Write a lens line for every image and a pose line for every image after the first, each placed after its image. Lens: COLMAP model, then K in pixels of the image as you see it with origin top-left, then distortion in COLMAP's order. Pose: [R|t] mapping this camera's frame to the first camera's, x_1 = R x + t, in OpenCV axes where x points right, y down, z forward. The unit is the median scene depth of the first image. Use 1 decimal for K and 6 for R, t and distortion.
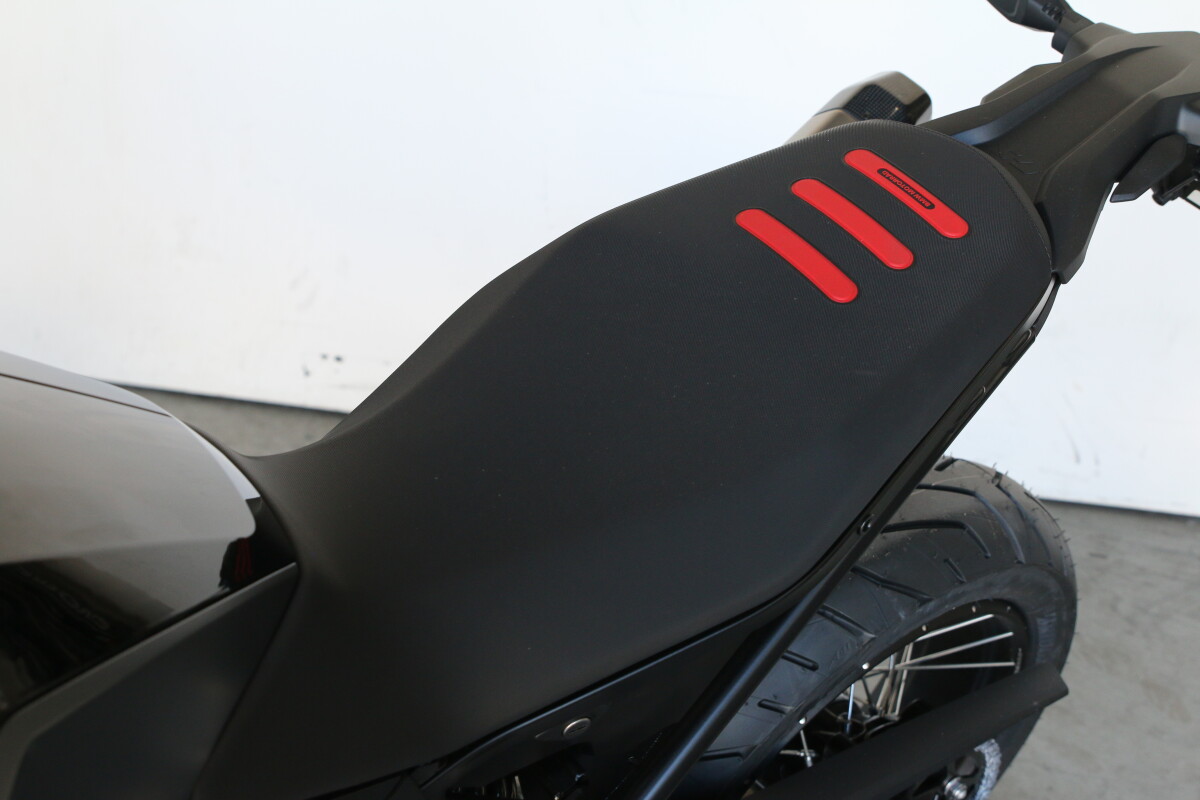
lens RADIAL K [[1829.2, 0, 600.0], [0, 1829.2, 400.0], [0, 0, 1]] dist [-0.028128, -0.009541]
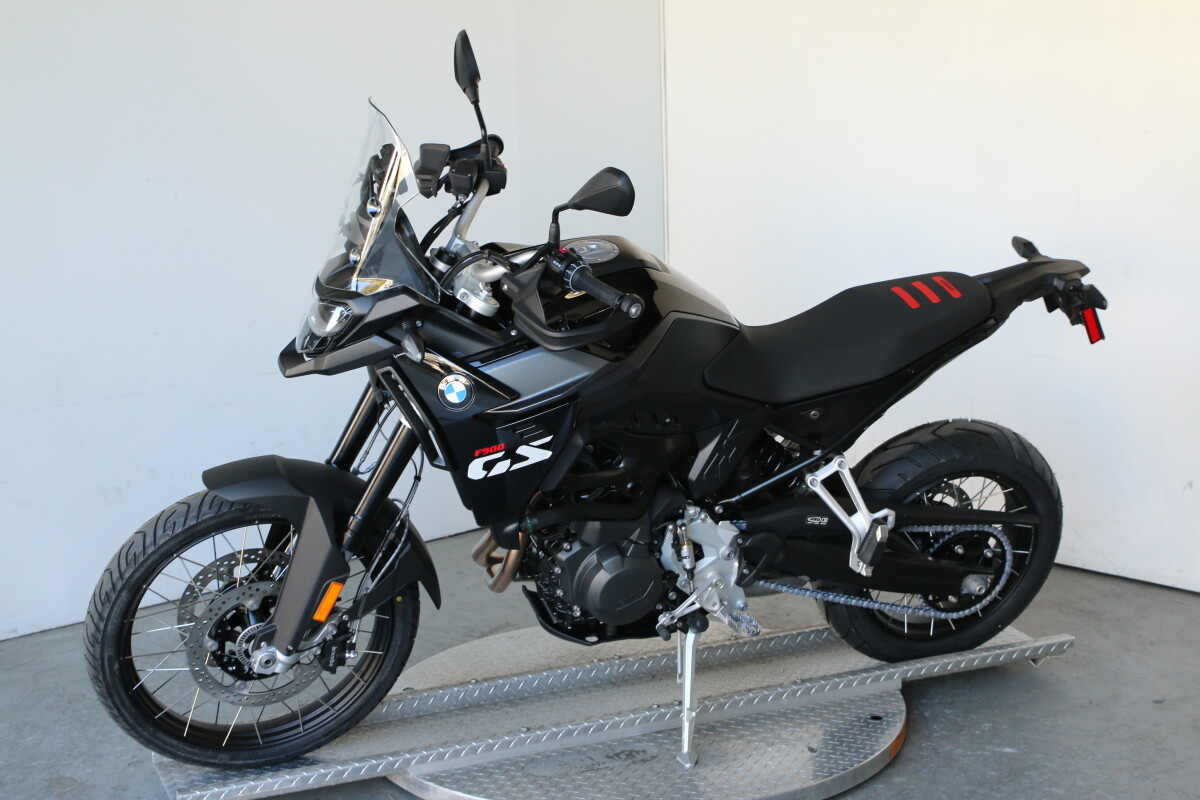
lens RADIAL K [[1854.1, 0, 600.0], [0, 1854.1, 400.0], [0, 0, 1]] dist [-0.031601, 0.013931]
pose [[0.946138, 0.091610, -0.310533, 0.506525], [-0.170625, 0.956218, -0.237770, 0.779107], [0.275155, 0.277947, 0.920345, -1.717209]]
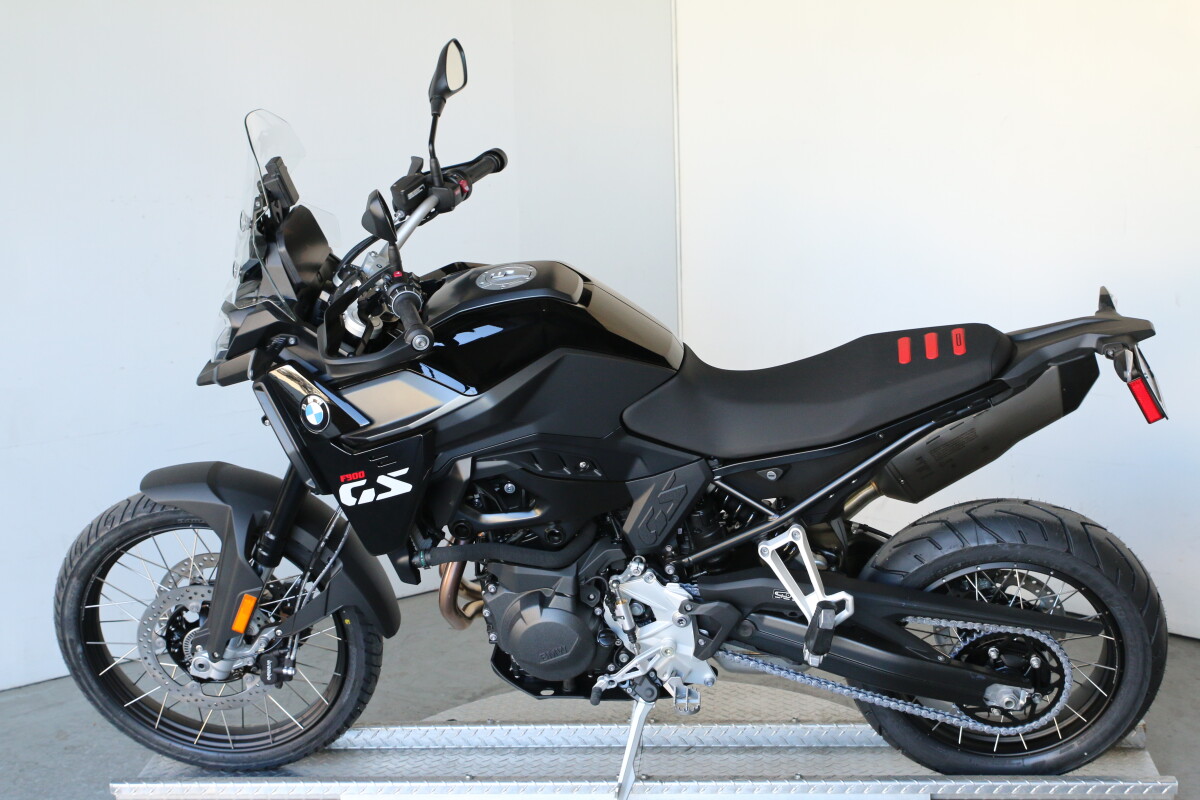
lens RADIAL K [[1964.5, 0, 600.0], [0, 1964.5, 400.0], [0, 0, 1]] dist [-0.016324, 0.000697]
pose [[0.703838, 0.158143, -0.692534, 1.497886], [-0.337121, 0.932486, -0.129686, 0.431792], [0.625269, 0.324746, 0.709633, -1.128885]]
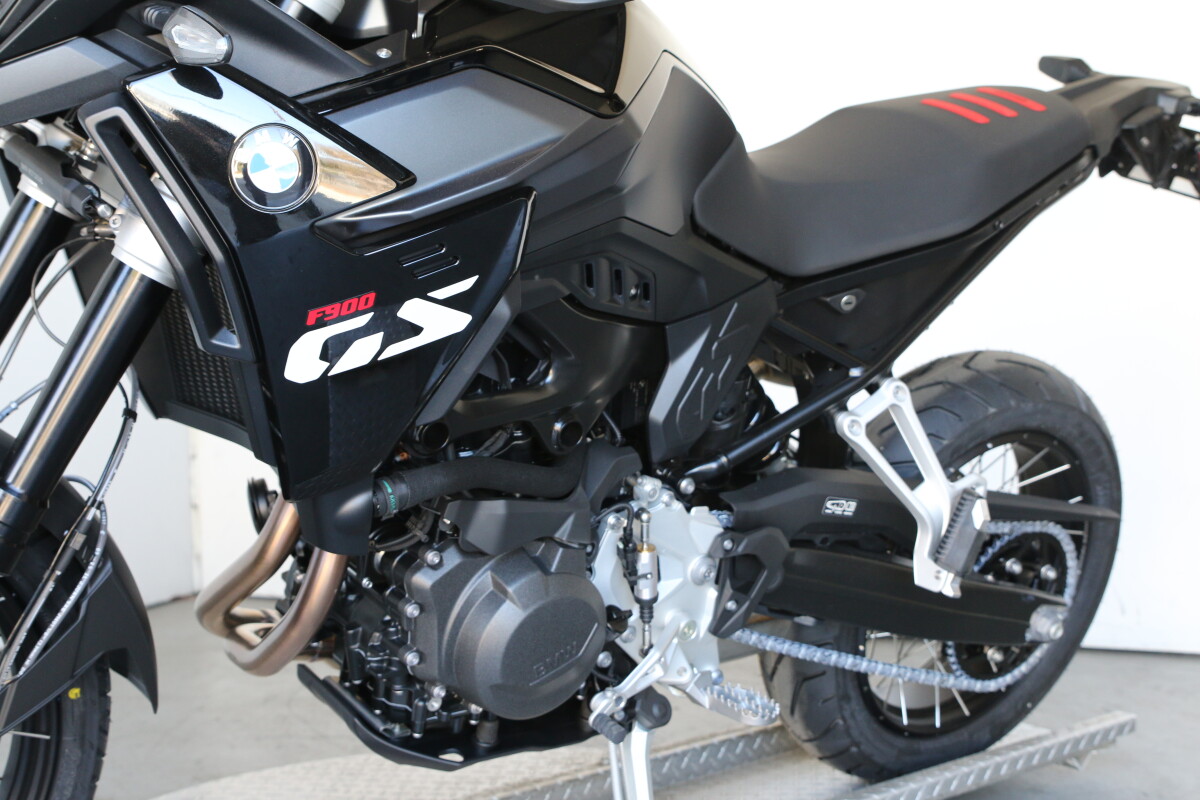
lens RADIAL K [[1964.5, 0, 600.0], [0, 1964.5, 400.0], [0, 0, 1]] dist [-0.016324, 0.000697]
pose [[0.999302, 0.036777, -0.006487, -0.185048], [-0.036566, 0.928301, -0.370027, 0.757946], [-0.007587, 0.370006, 0.928998, -0.603501]]
